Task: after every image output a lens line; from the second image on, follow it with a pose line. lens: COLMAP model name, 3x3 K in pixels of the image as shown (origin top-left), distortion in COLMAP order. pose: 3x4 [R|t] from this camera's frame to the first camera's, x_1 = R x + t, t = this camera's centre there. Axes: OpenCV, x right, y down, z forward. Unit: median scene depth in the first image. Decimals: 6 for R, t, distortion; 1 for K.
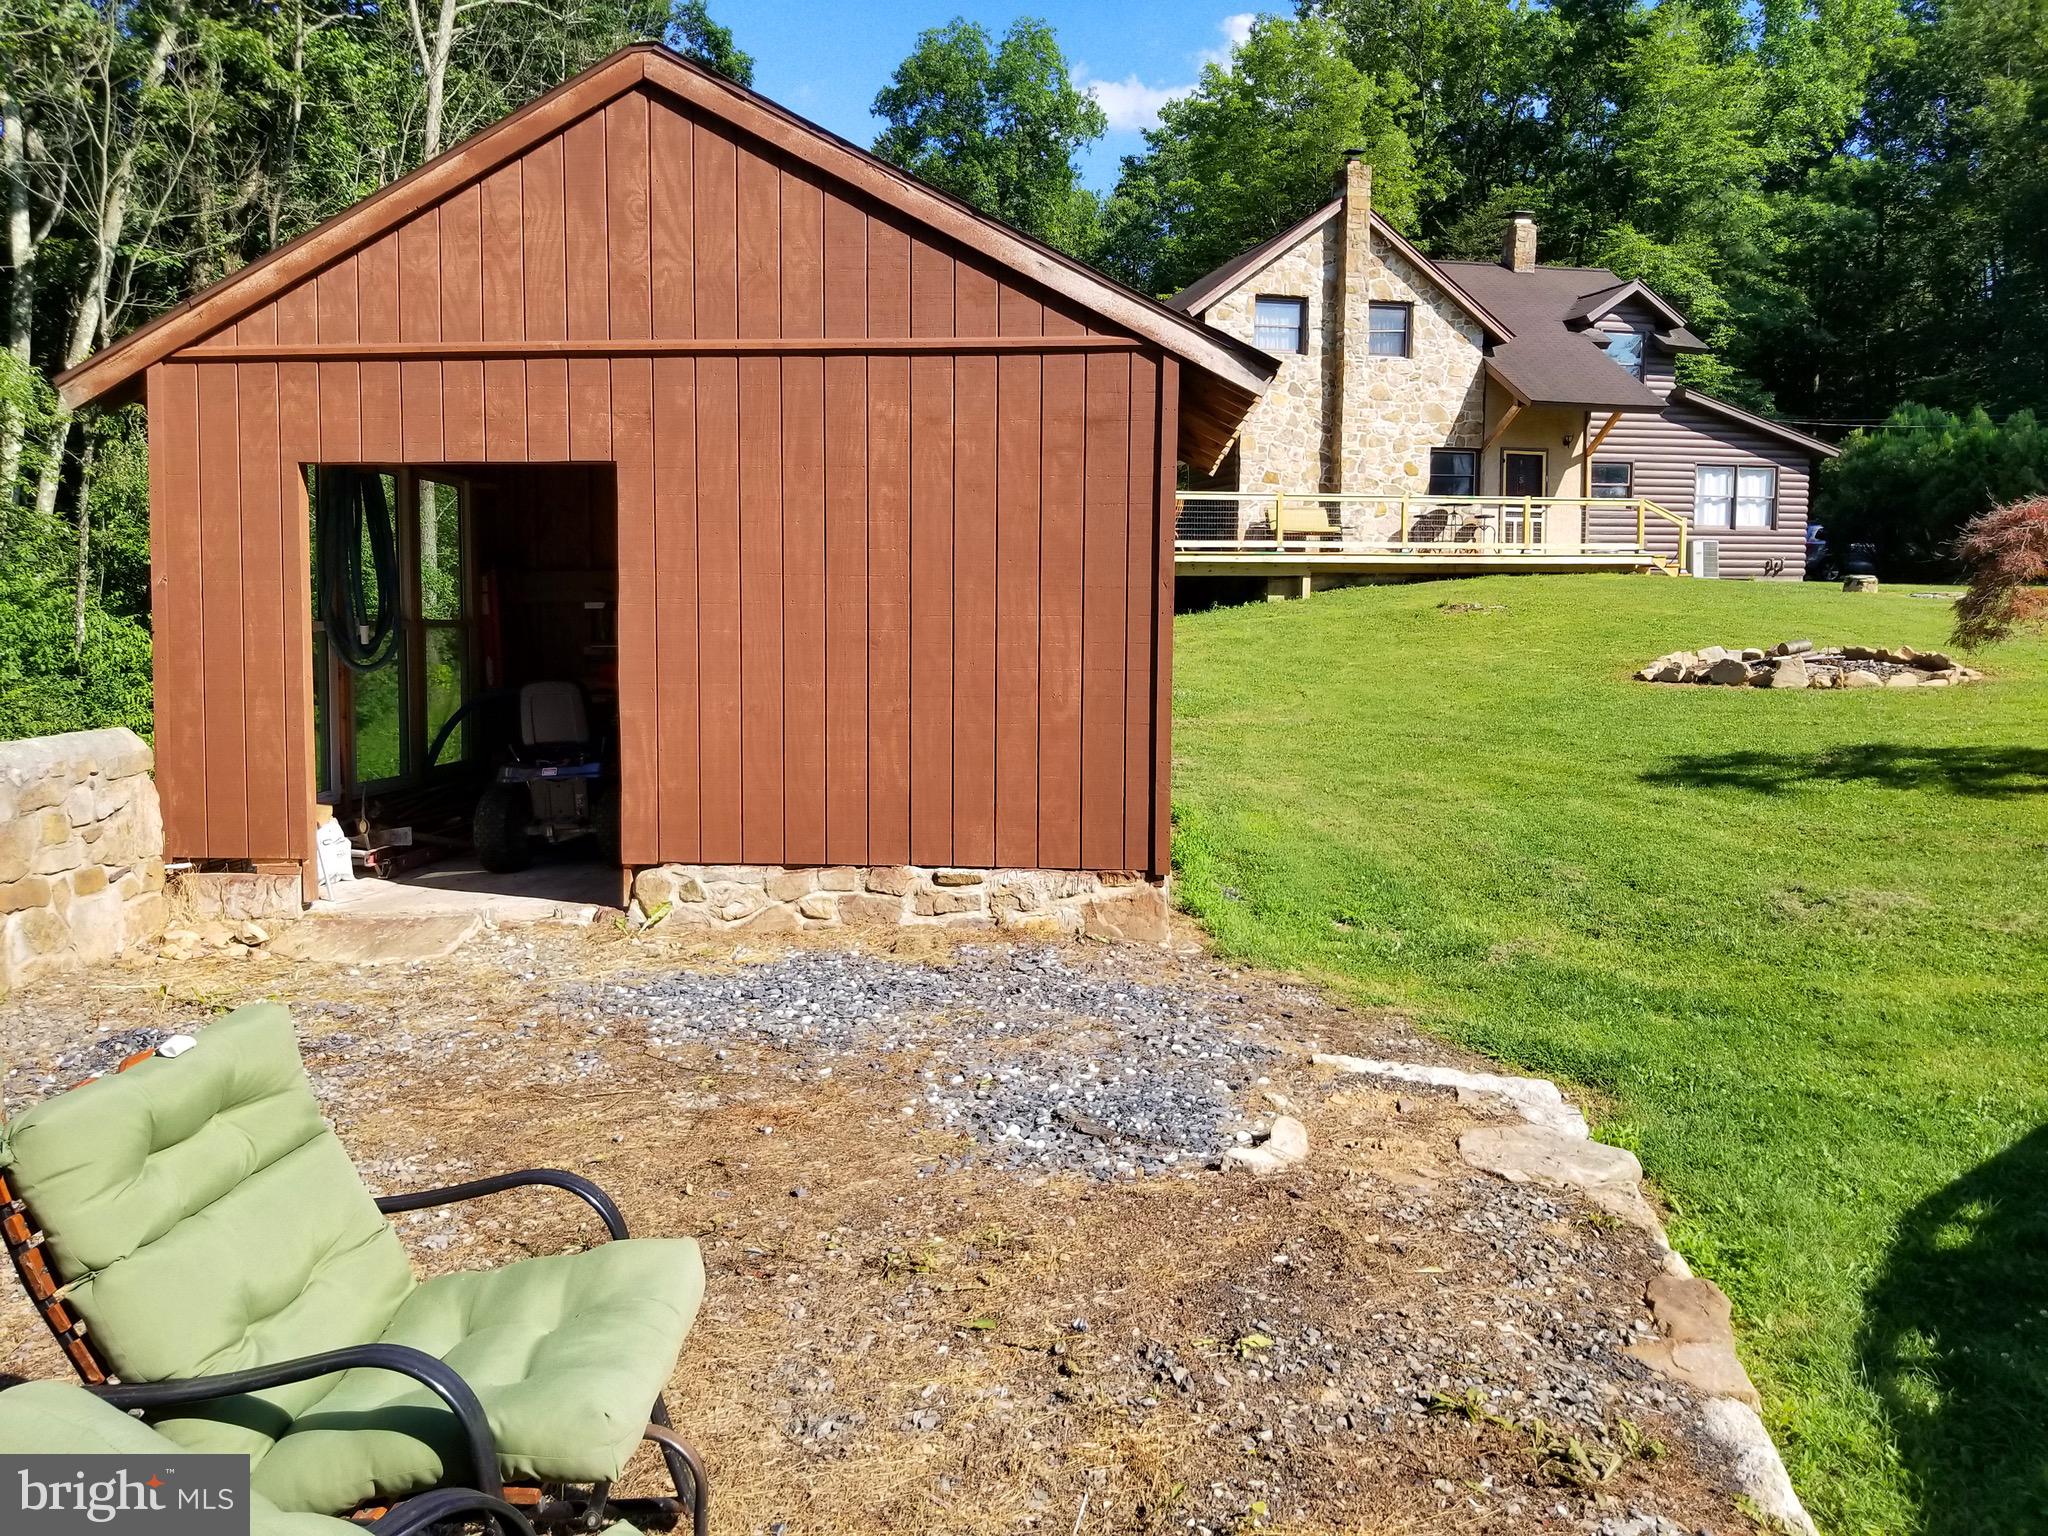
lens RADIAL K [[1598.6, 0, 948.8], [0, 1598.6, 753.6], [0, 0, 1]] dist [0.042293, -0.093327]
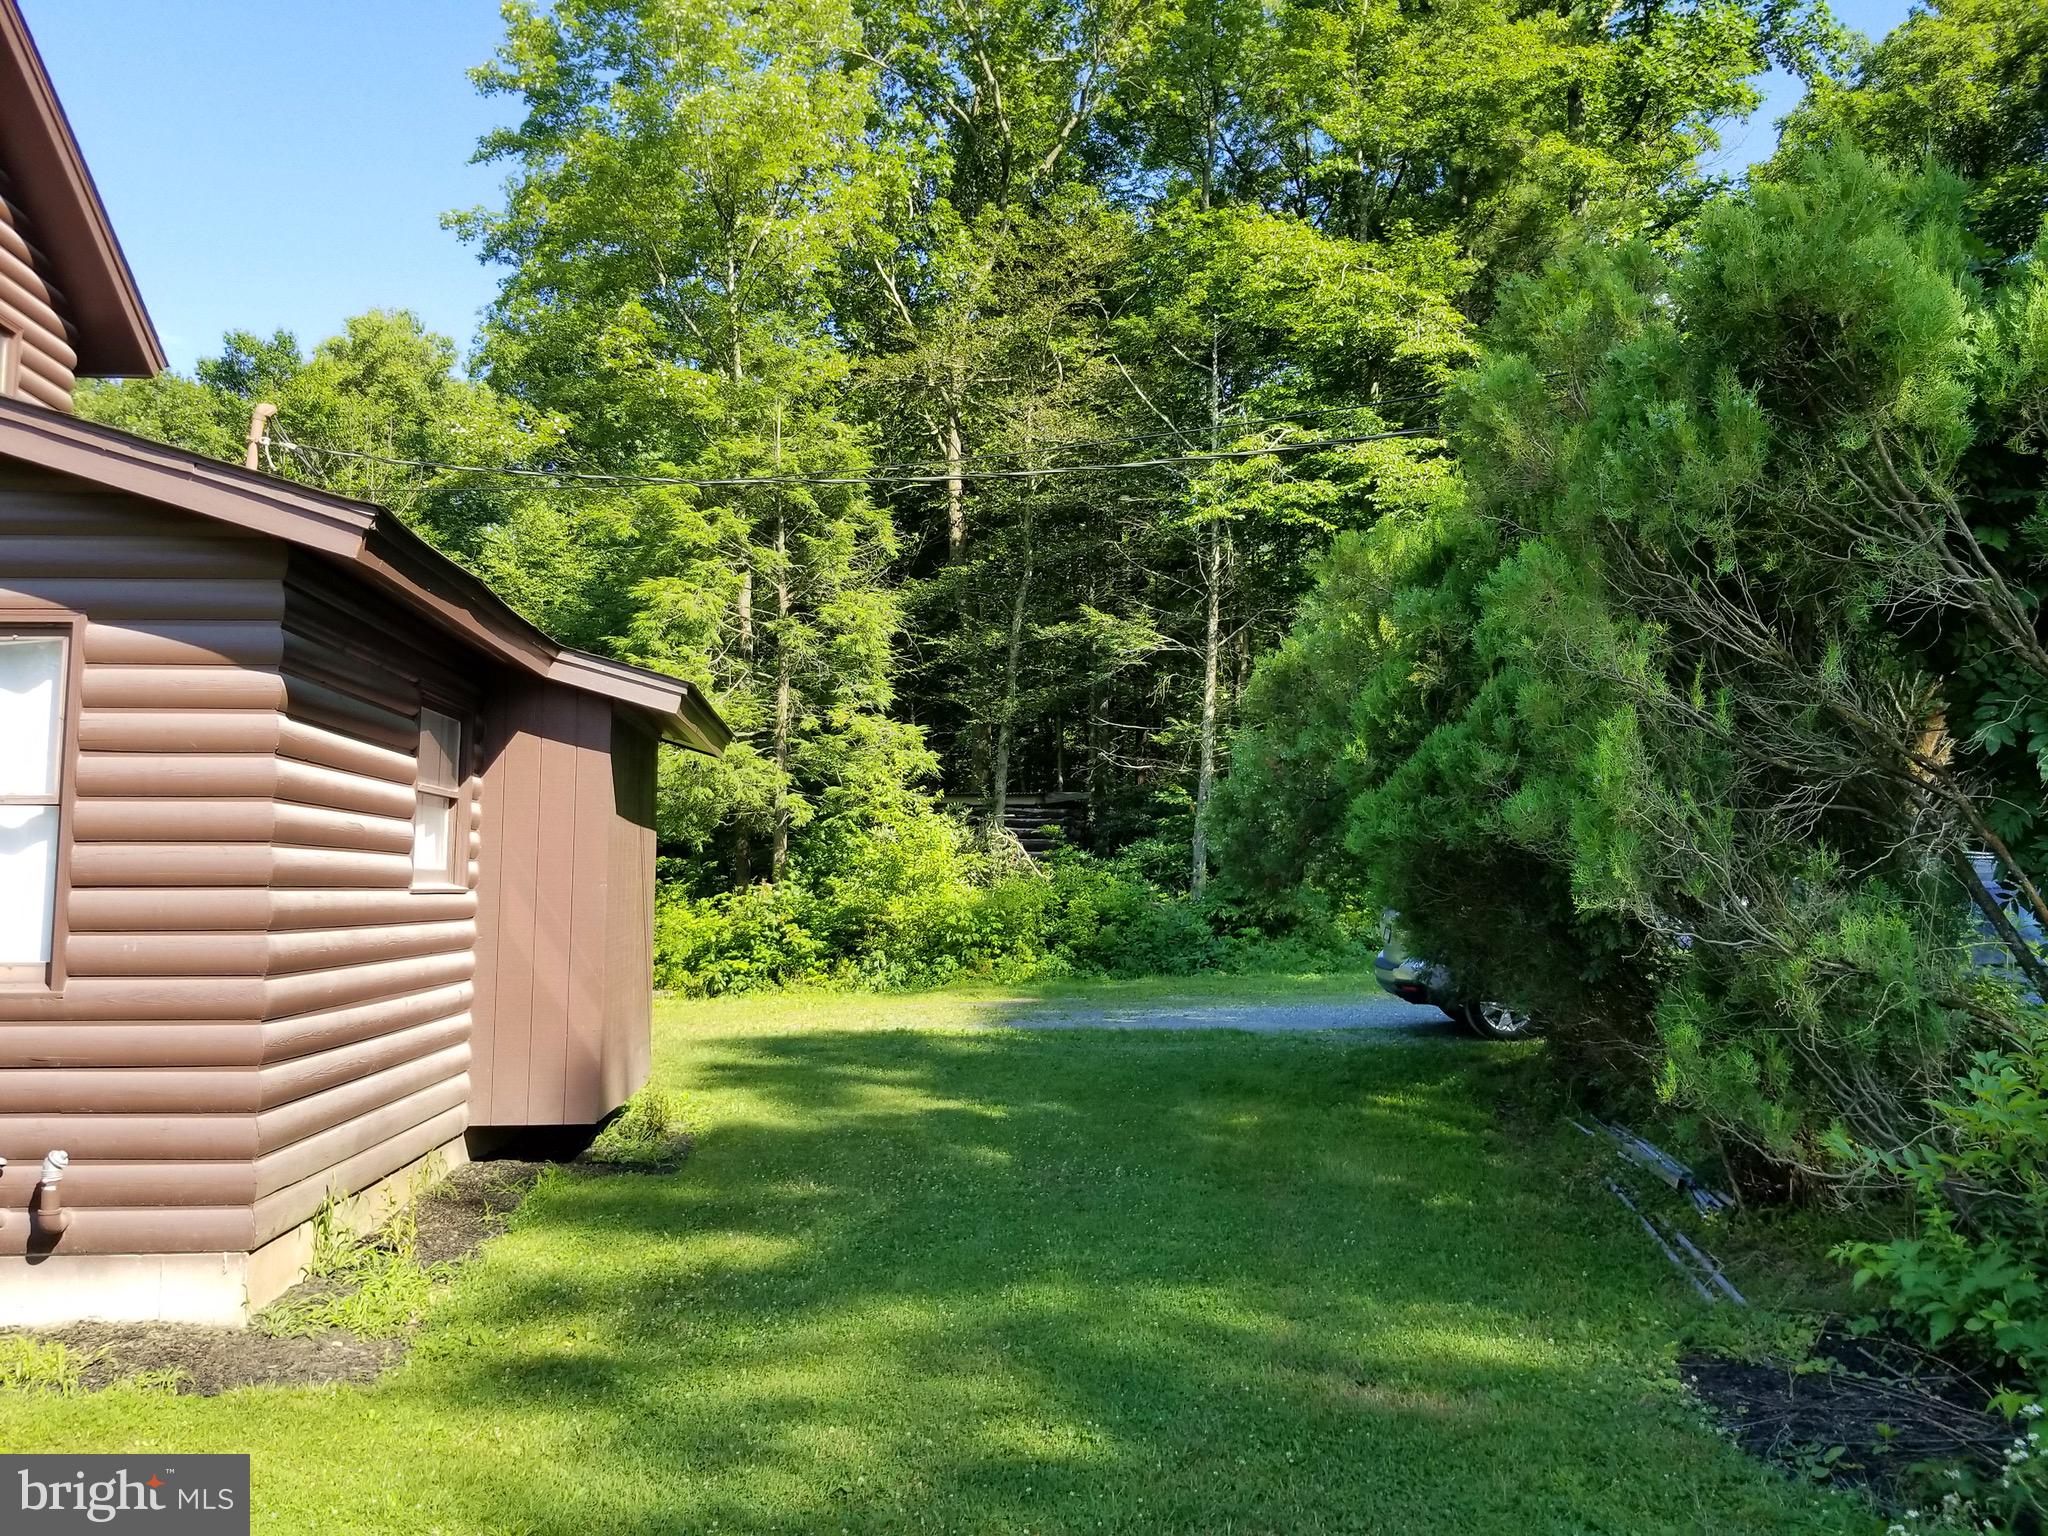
lens RADIAL K [[1606.2, 0, 1025.9], [0, 1606.2, 730.2], [0, 0, 1]] dist [-0.001511, 0.001147]
pose [[0.986554, -0.019822, -0.162231, 0.737835], [-0.011048, 0.982260, -0.187200, -0.153616], [0.163064, 0.186475, 0.968833, 0.962570]]
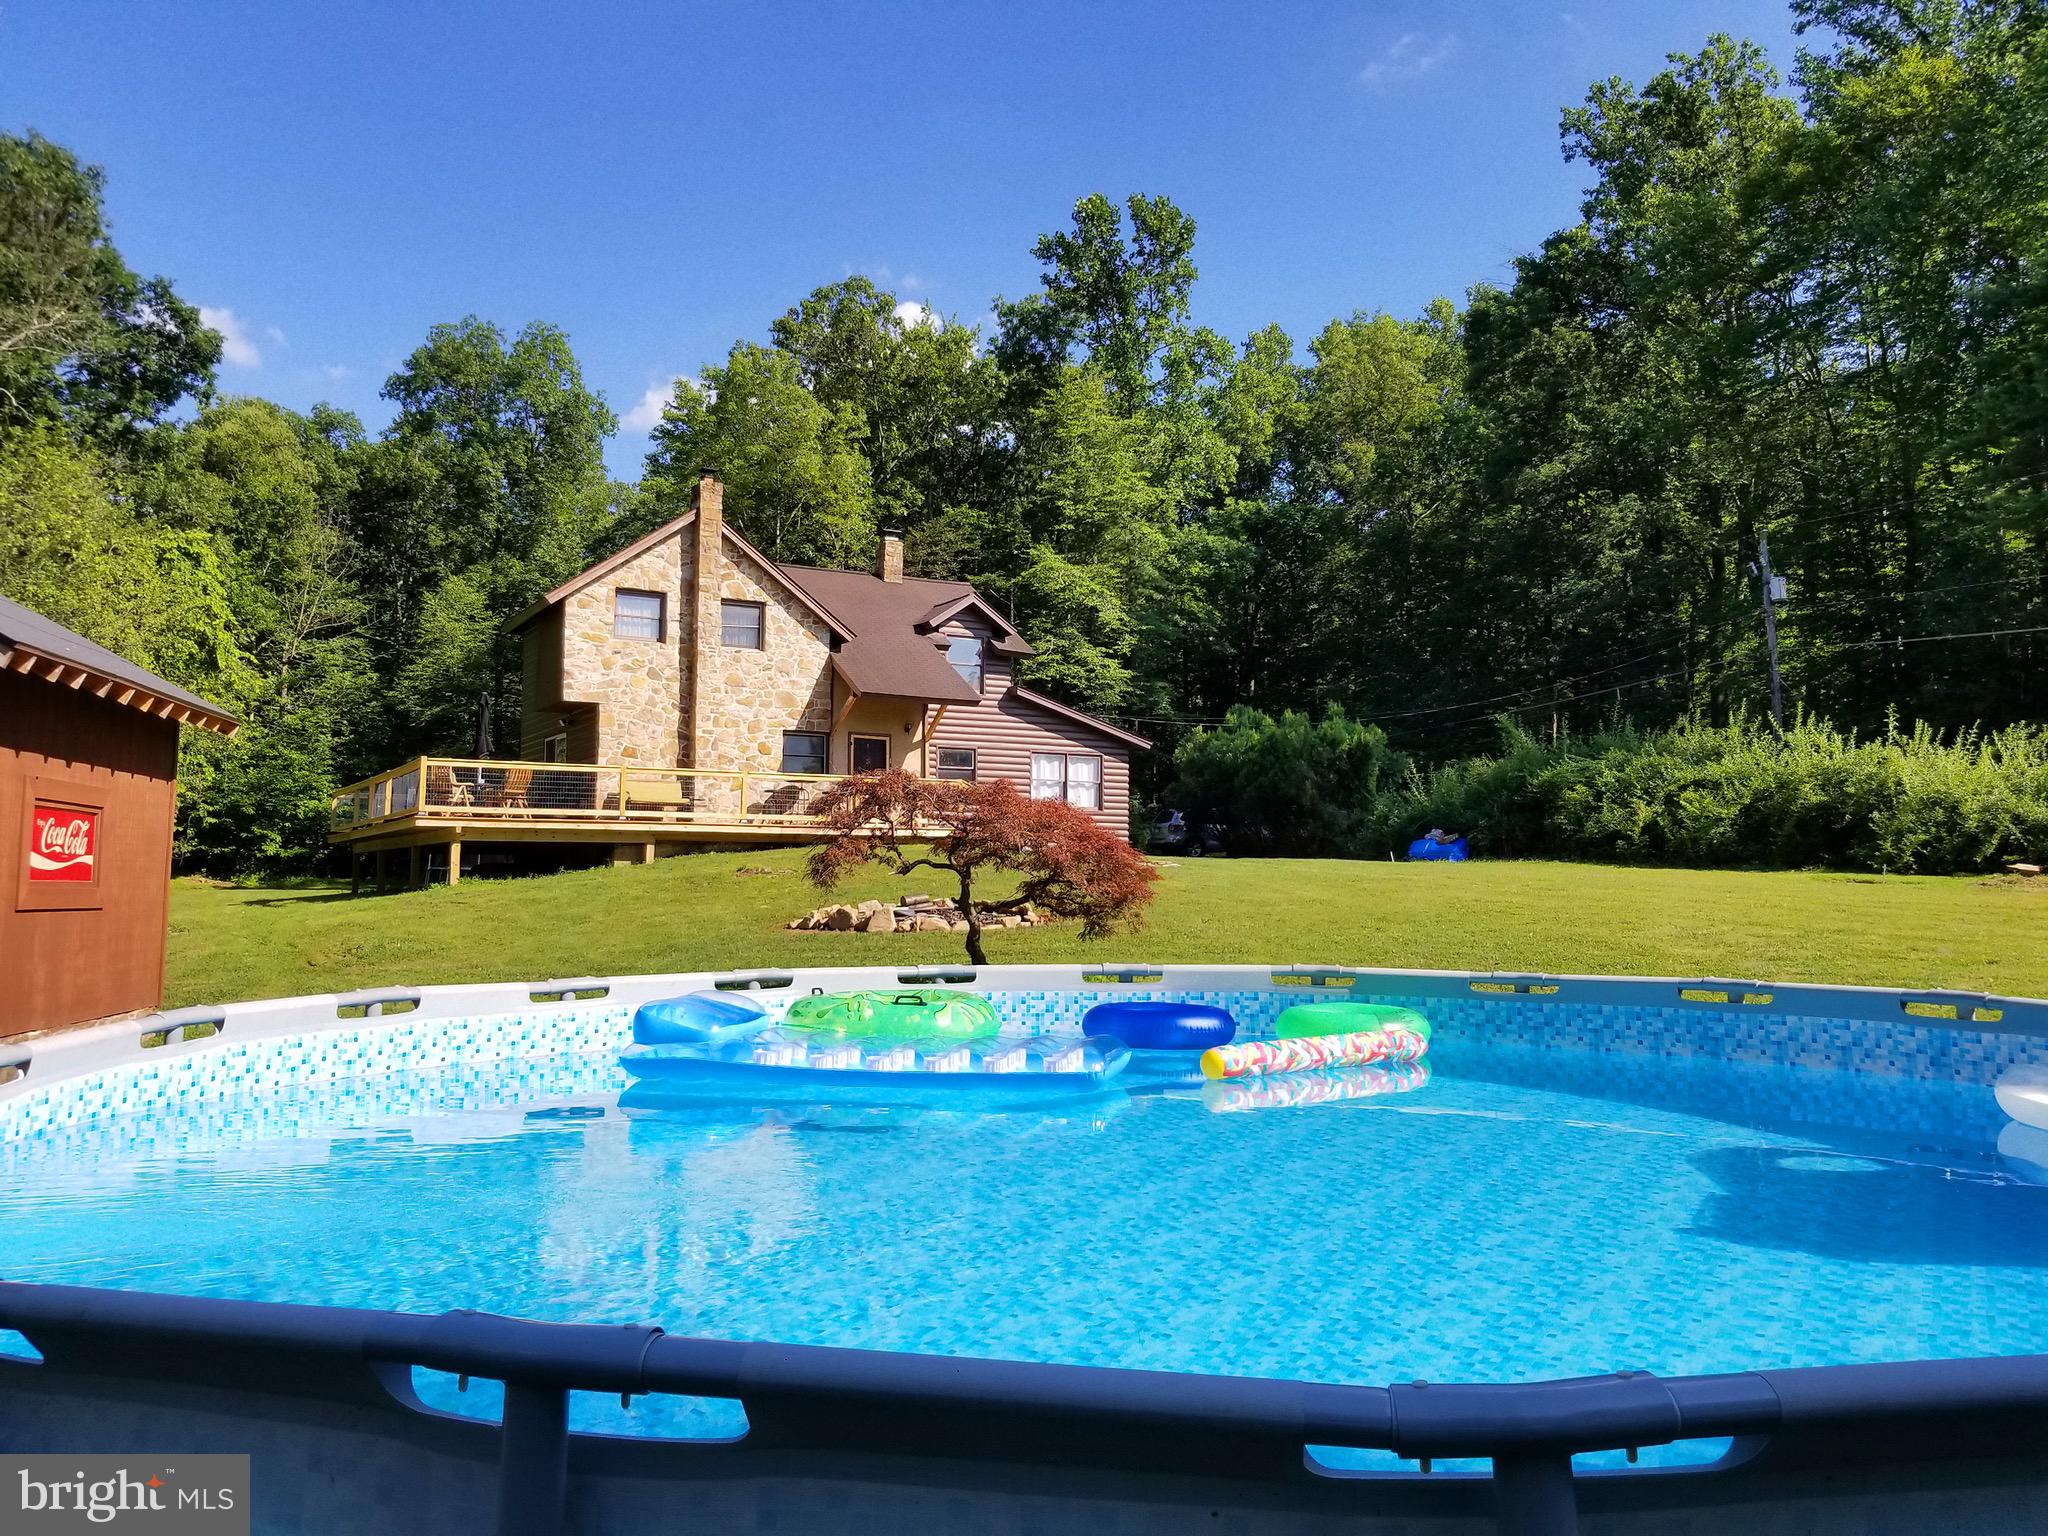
lens RADIAL K [[1616.8, 0, 953.4], [0, 1616.8, 742.1], [0, 0, 1]] dist [0.077649, -0.155285]
pose [[0.969579, 0.028292, 0.243139, 0.146177], [0.015761, 0.984021, -0.177354, 0.017626], [-0.244272, 0.175791, 0.953640, -0.093758]]
